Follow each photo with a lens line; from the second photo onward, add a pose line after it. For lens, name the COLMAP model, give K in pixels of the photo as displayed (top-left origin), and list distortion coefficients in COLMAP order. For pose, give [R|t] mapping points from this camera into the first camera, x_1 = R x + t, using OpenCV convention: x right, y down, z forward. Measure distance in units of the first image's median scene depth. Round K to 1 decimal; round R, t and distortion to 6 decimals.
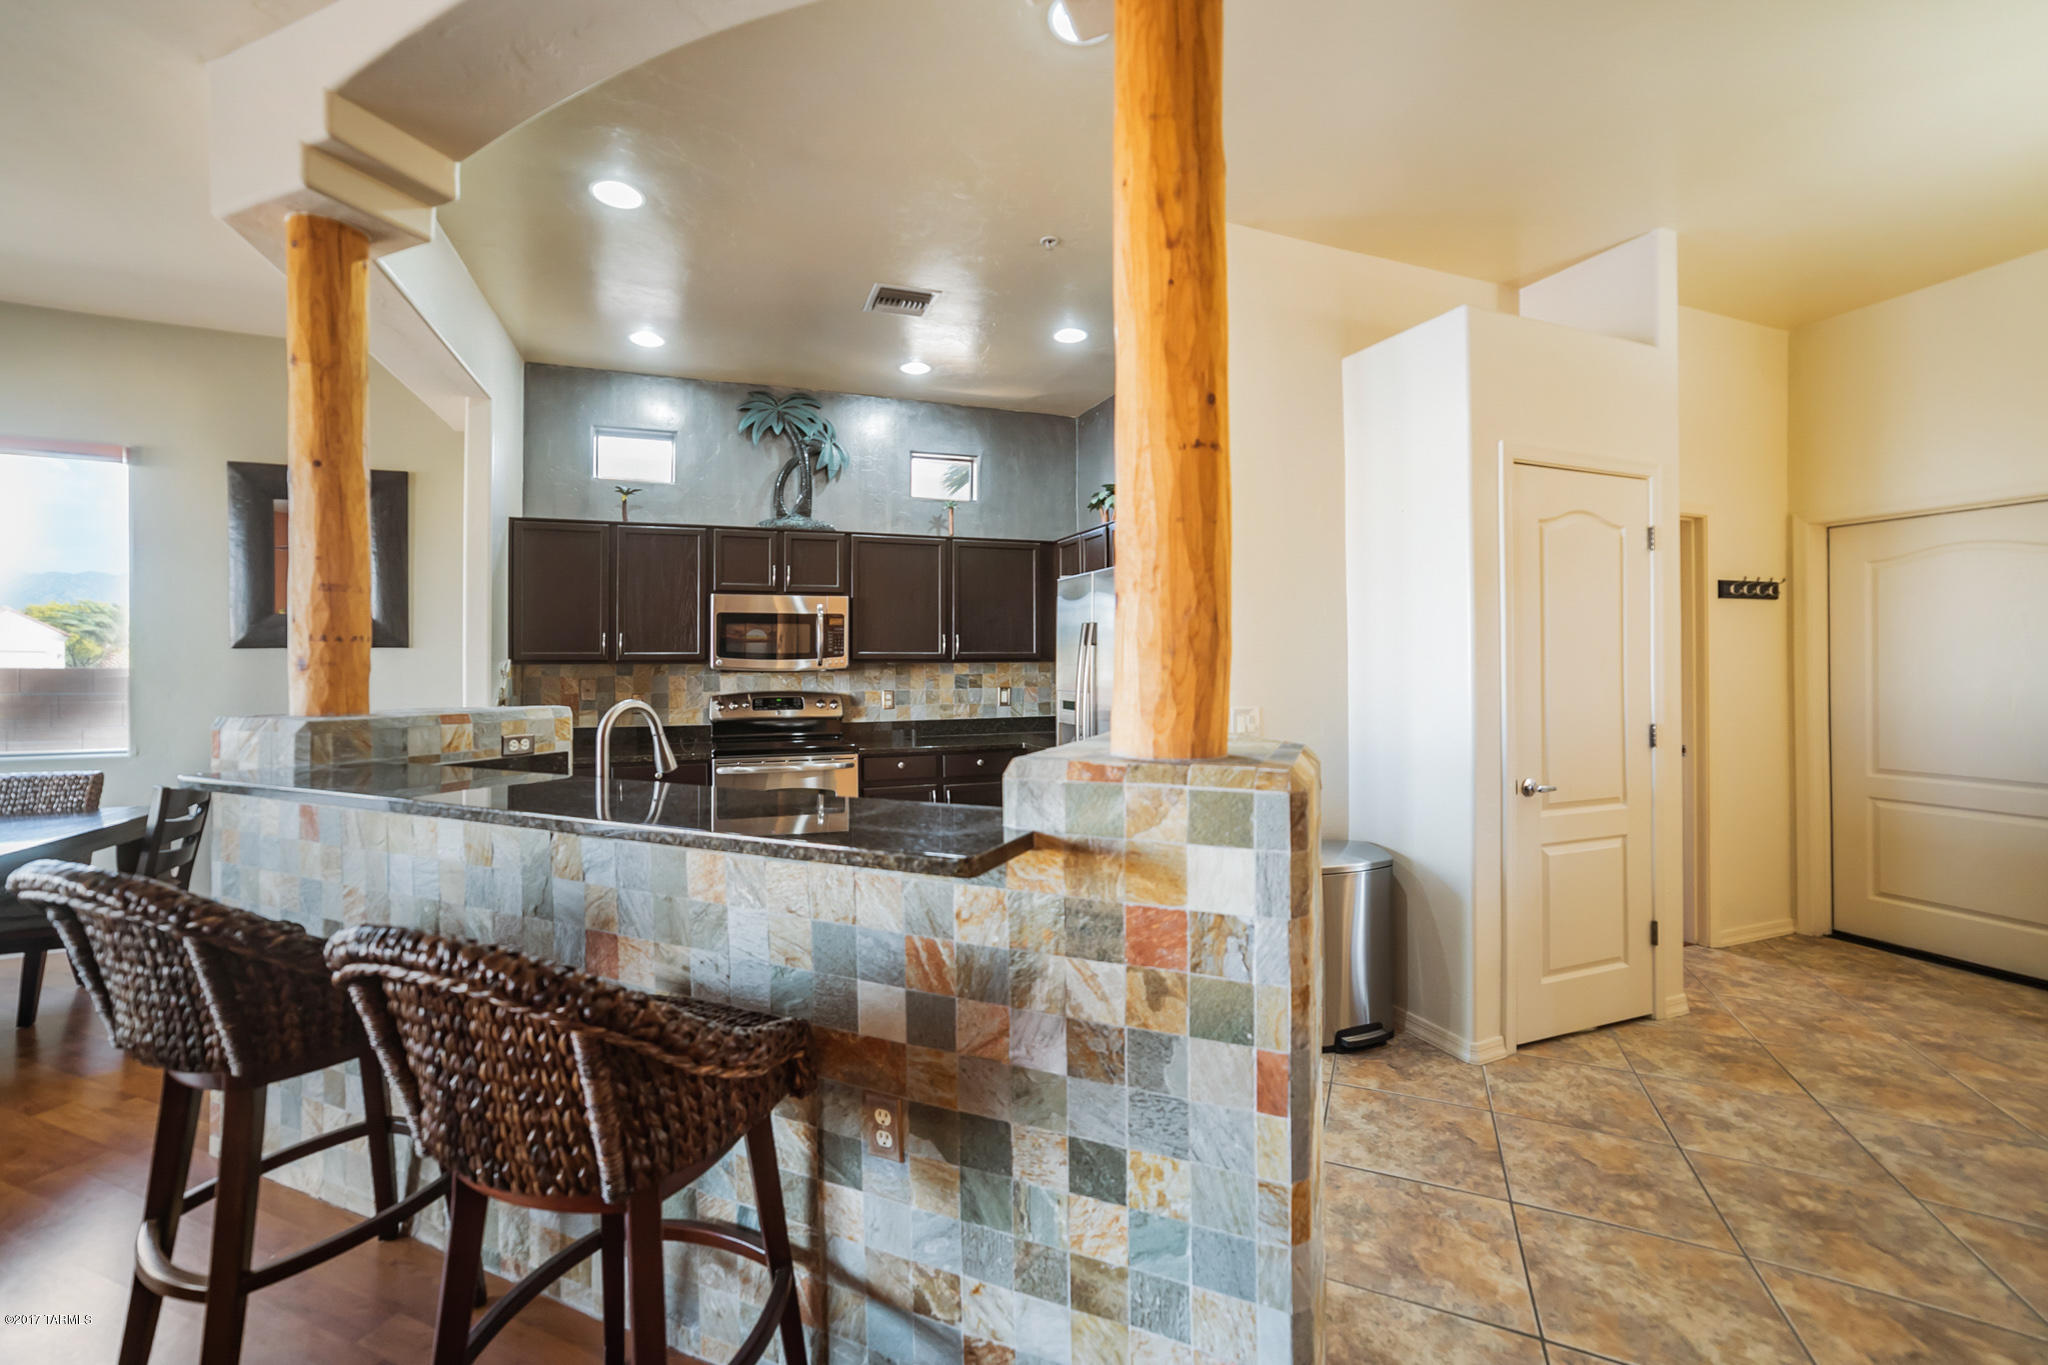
lens RADIAL K [[836.9, 0, 1028.5], [0, 836.9, 666.4], [0, 0, 1]] dist [0.000285, 0.000080]
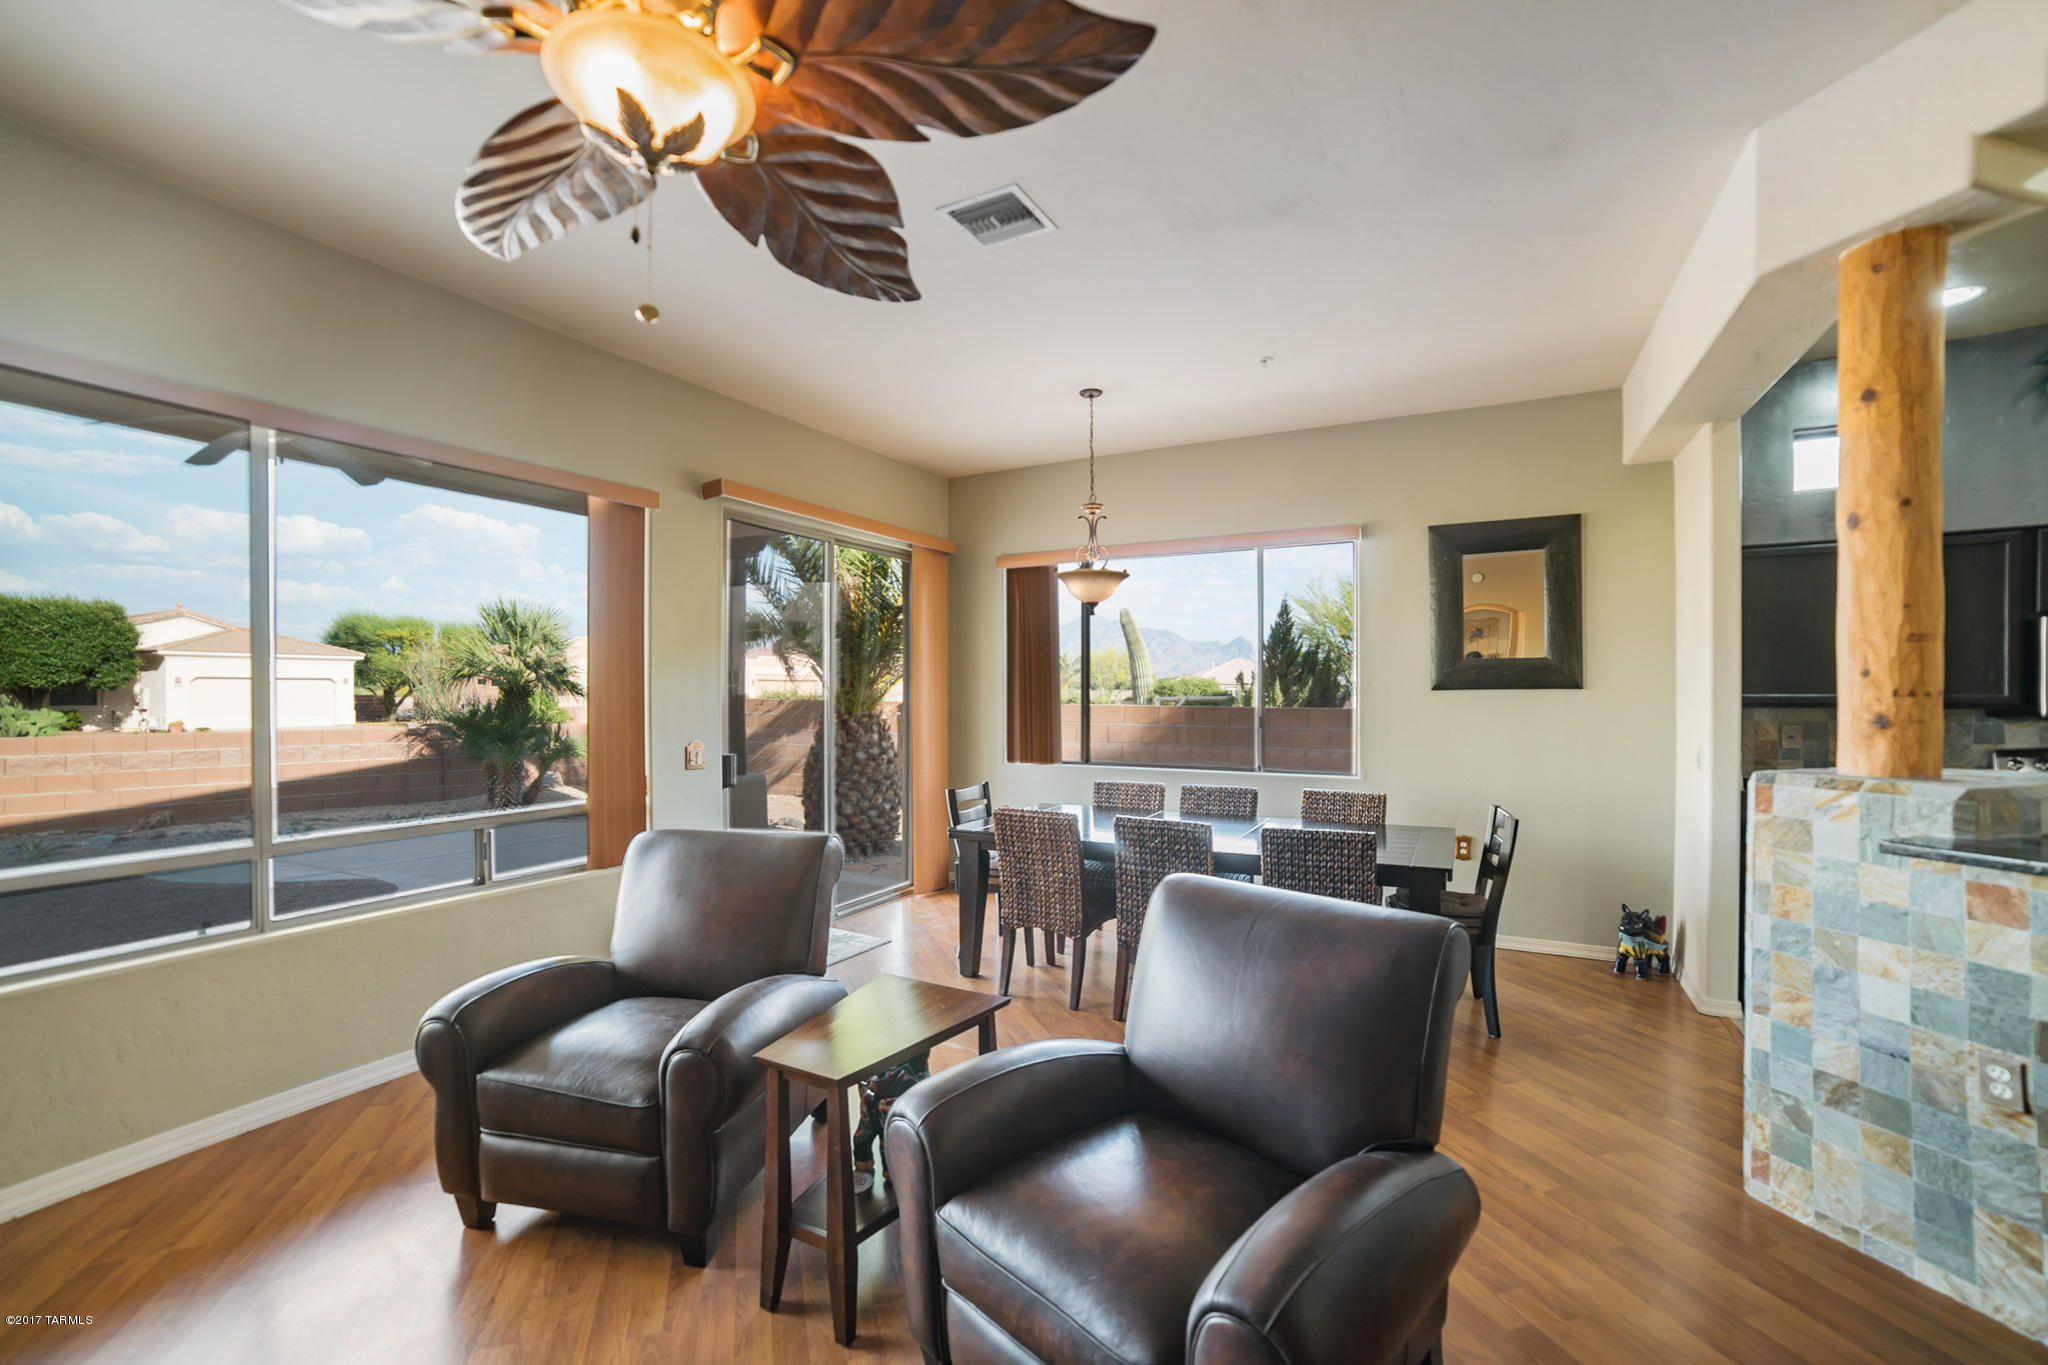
lens RADIAL K [[867.9, 0, 1045.3], [0, 867.9, 695.8], [0, 0, 1]] dist [-0.000331, 0.000038]
pose [[0.679944, 0.006200, -0.733238, -0.791261], [-0.002654, 0.999979, 0.005995, -0.034511], [0.733260, -0.002130, 0.679945, -0.333737]]
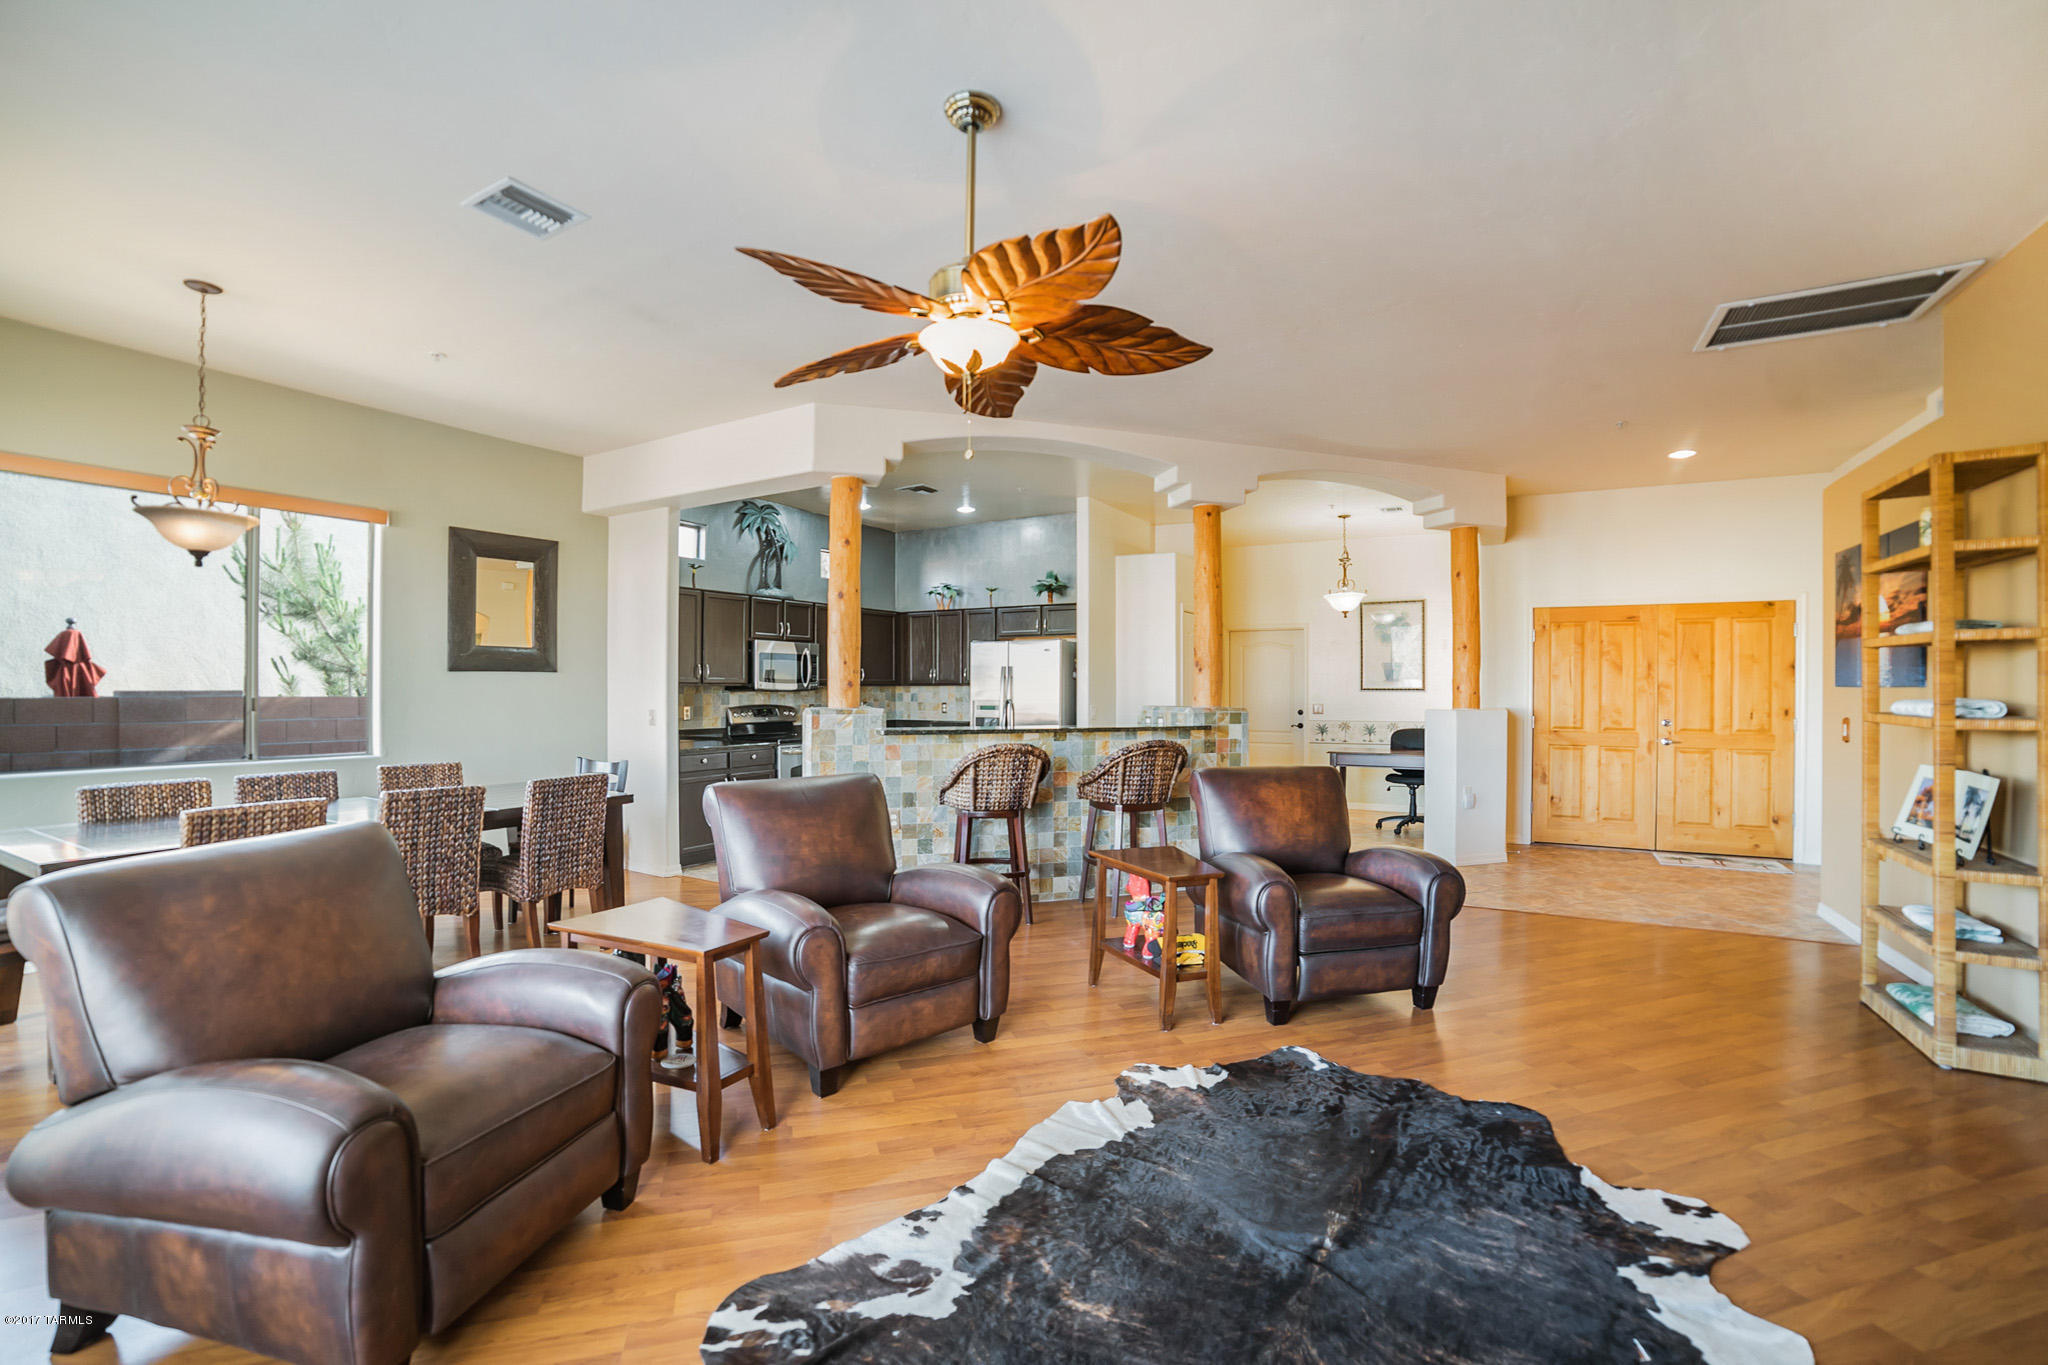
lens RADIAL K [[836.9, 0, 1028.5], [0, 836.9, 666.4], [0, 0, 1]] dist [0.000285, 0.000080]
pose [[0.770437, 0.020950, 0.637172, -1.942692], [-0.000825, 0.999492, -0.031865, 0.020999], [-0.637516, 0.024025, 0.770062, -1.001692]]
